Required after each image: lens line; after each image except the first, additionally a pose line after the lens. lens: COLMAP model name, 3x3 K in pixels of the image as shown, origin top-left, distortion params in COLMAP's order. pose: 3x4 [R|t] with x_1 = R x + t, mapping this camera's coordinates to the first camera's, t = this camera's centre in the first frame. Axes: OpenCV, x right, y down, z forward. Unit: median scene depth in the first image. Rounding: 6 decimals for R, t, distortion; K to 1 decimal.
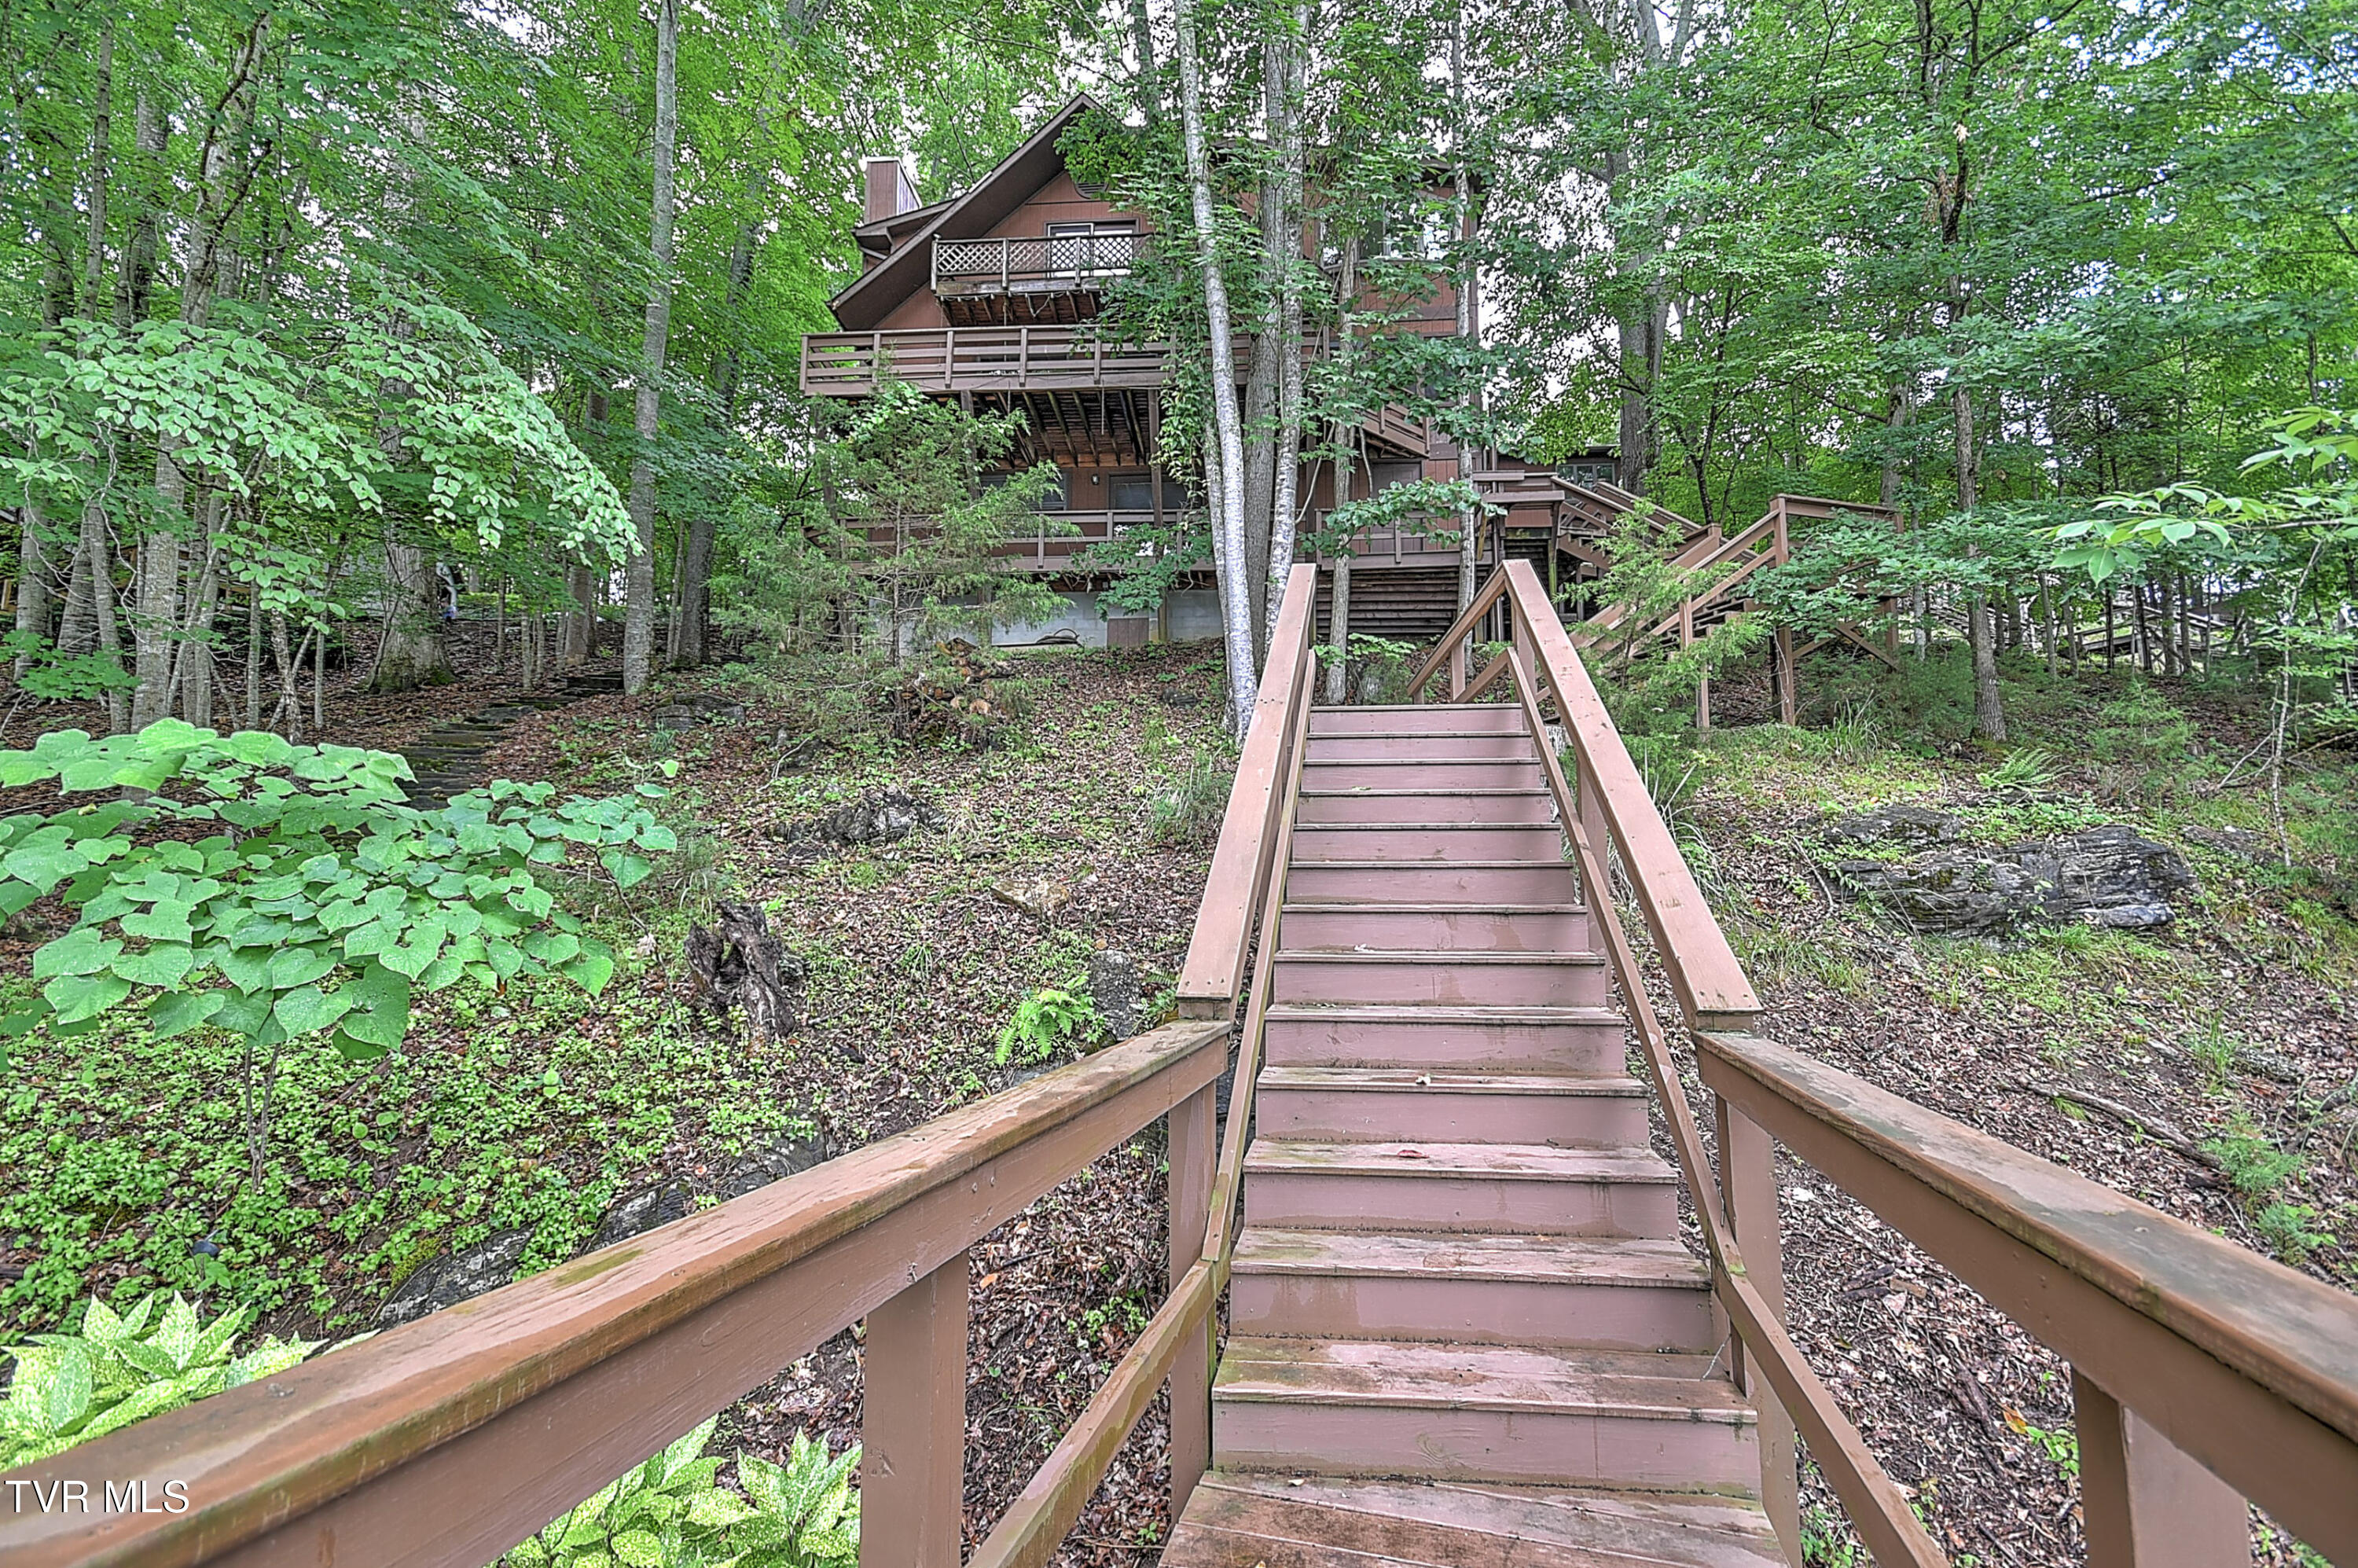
lens RADIAL K [[1031.1, 0, 1184.6], [0, 1031.1, 784.1], [0, 0, 1]] dist [0.014892, -0.005842]
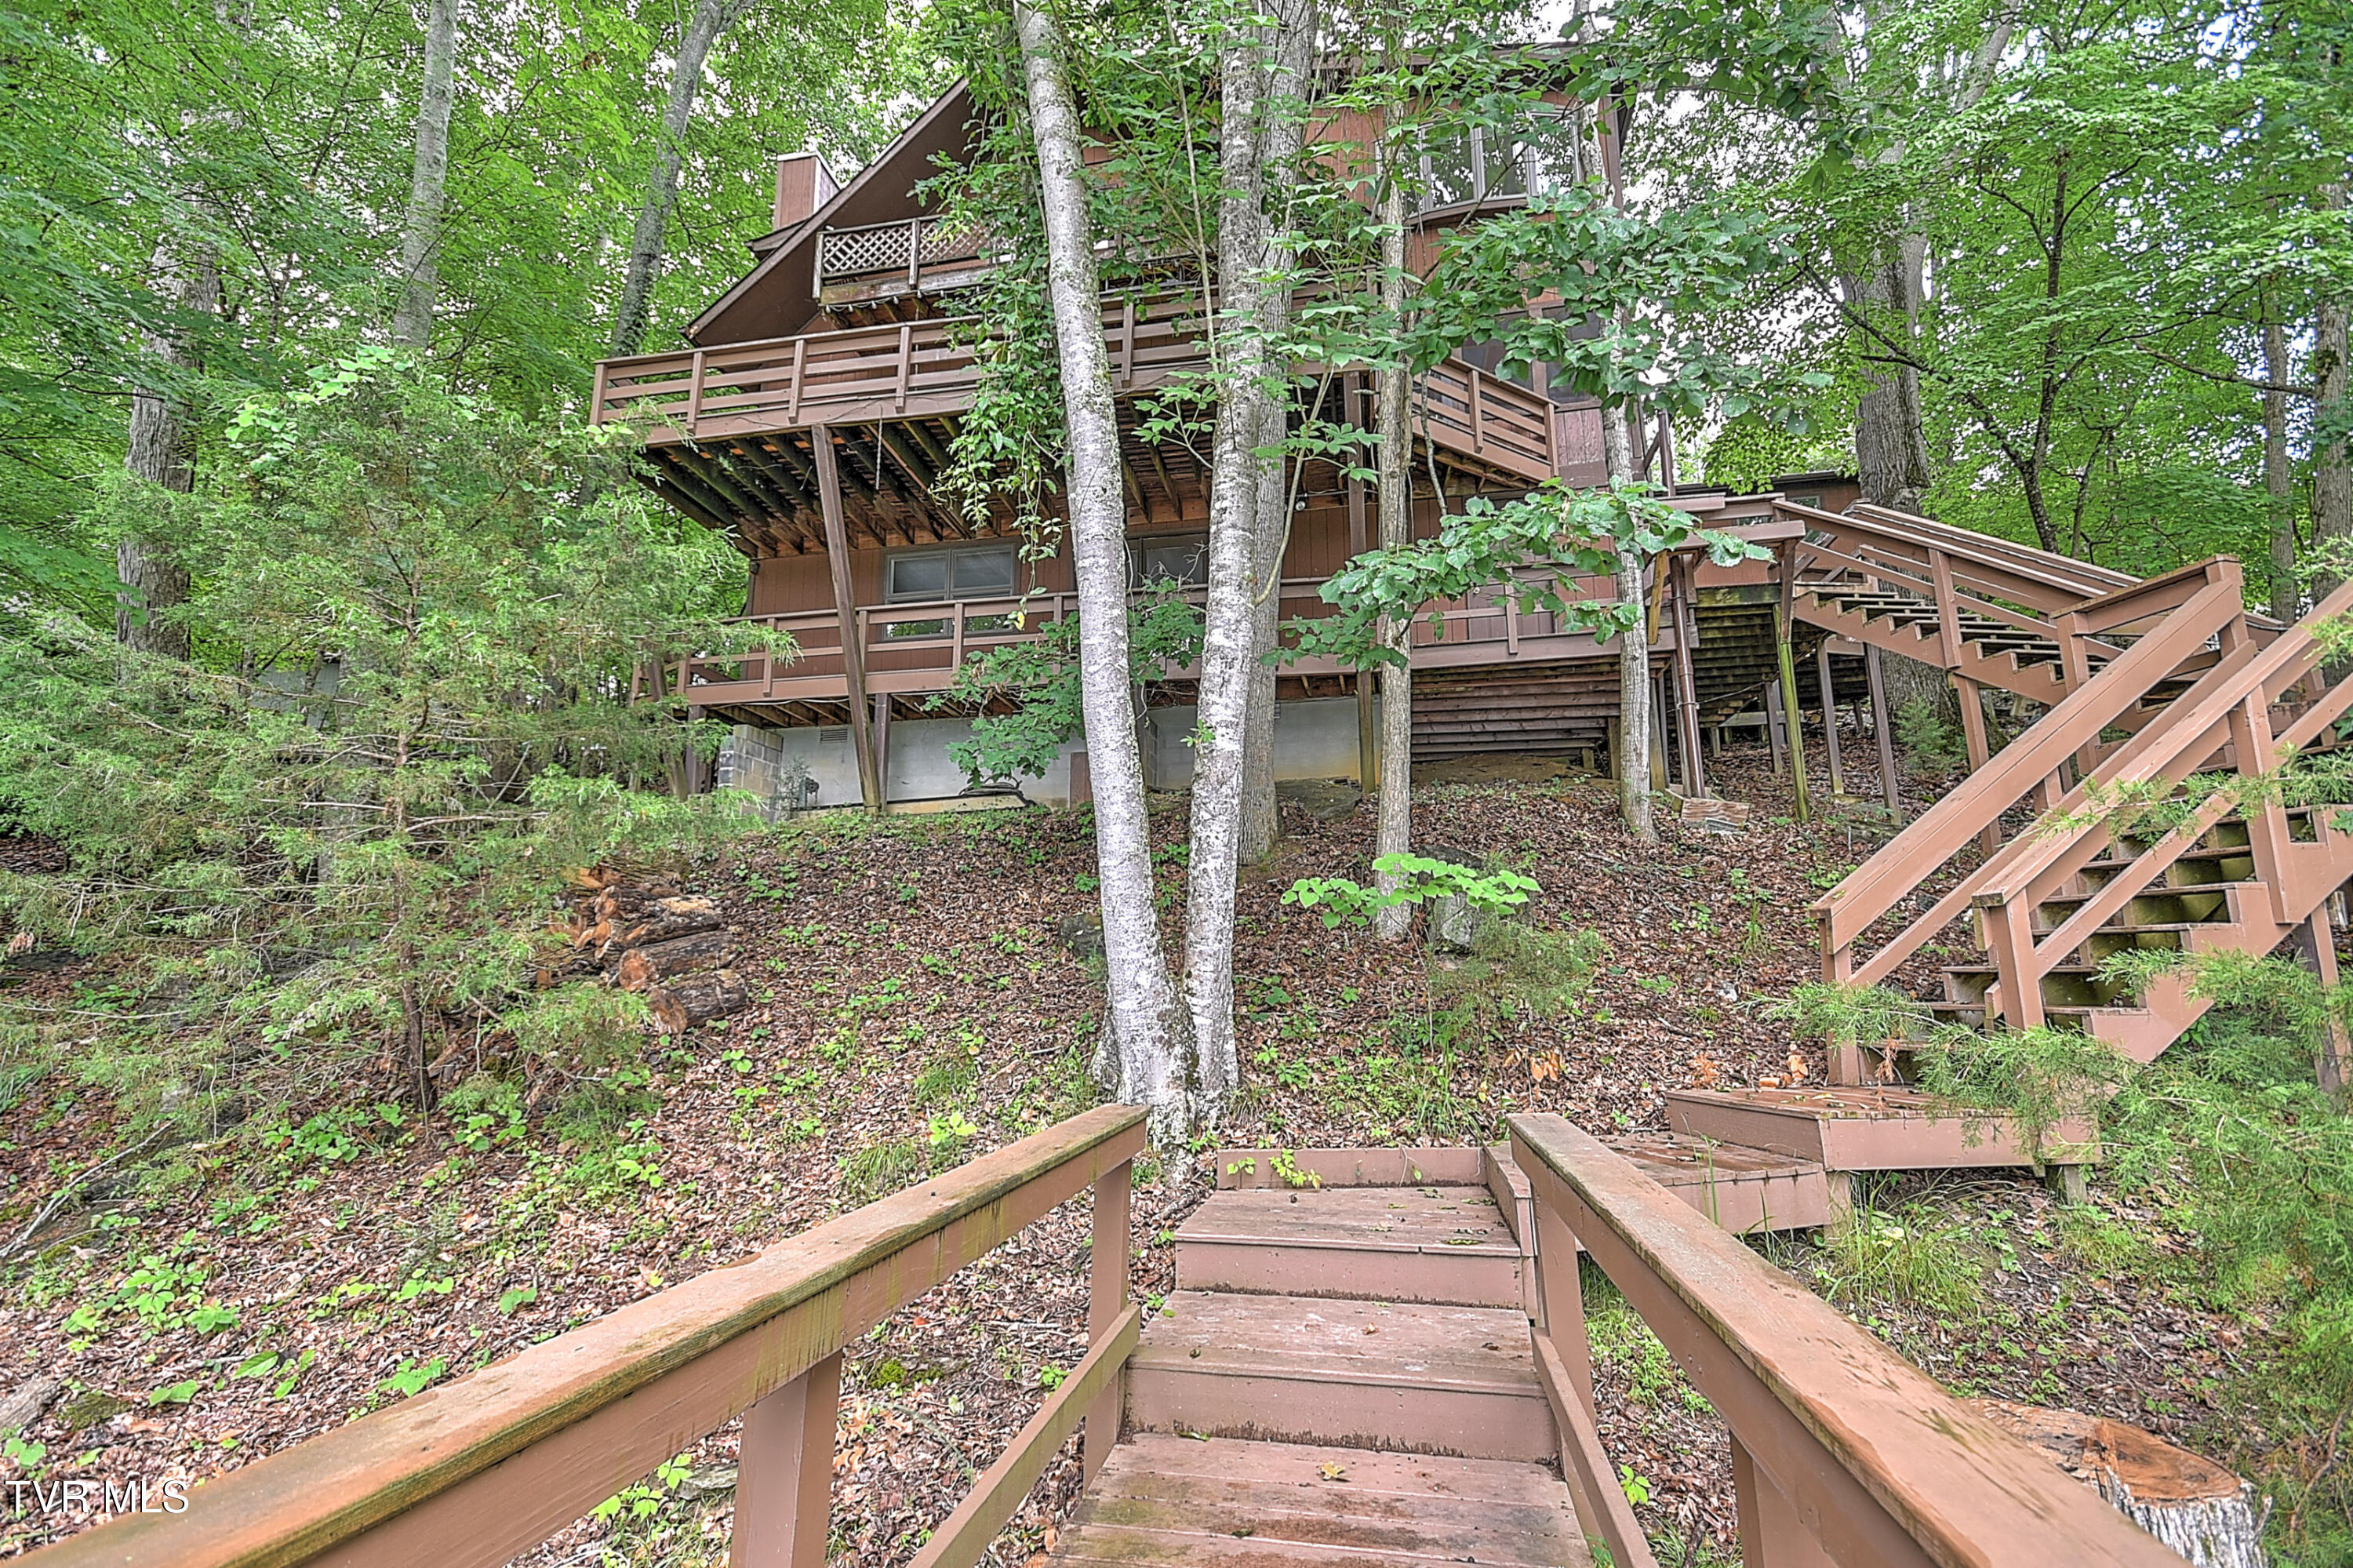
lens RADIAL K [[1085.0, 0, 1171.7], [0, 1085.0, 785.4], [0, 0, 1]] dist [0.023584, -0.000898]
pose [[0.992257, -0.028726, -0.120837, 0.085097], [0.018650, 0.996316, -0.083704, -0.090203], [0.122797, 0.080802, 0.989137, 0.358281]]
